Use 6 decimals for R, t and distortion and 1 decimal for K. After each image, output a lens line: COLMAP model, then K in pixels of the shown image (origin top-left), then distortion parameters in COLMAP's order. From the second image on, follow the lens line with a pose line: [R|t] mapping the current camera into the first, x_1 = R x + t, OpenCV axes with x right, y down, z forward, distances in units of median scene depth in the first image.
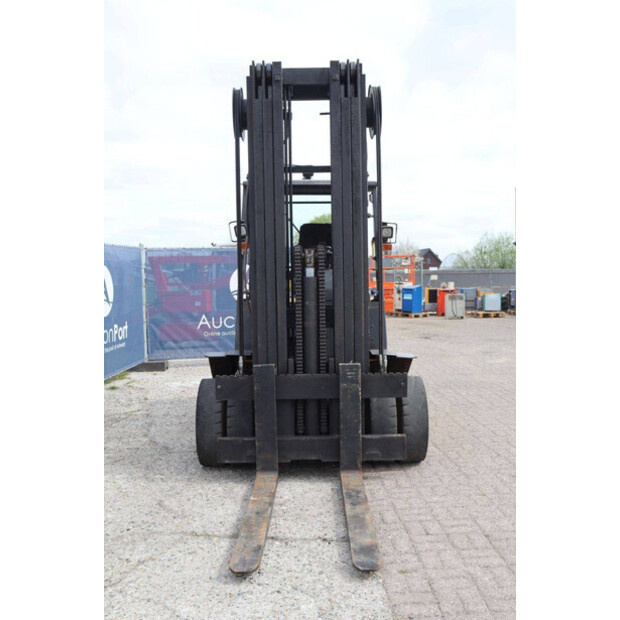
lens RADIAL K [[679.2, 0, 313.2], [0, 679.2, 308.1], [0, 0, 1]] dist [-0.032267, 0.000000]
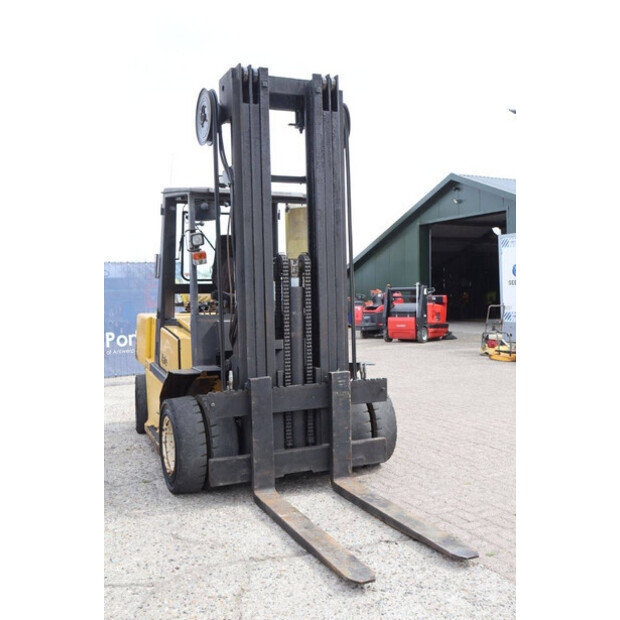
lens RADIAL K [[679.2, 0, 313.2], [0, 679.2, 310.6], [0, 0, 1]] dist [-0.032267, 0.000000]
pose [[0.911873, -0.018646, 0.410048, -0.393188], [0.031528, 0.999198, -0.024676, 0.014444], [-0.409259, 0.035429, 0.911730, 0.087373]]
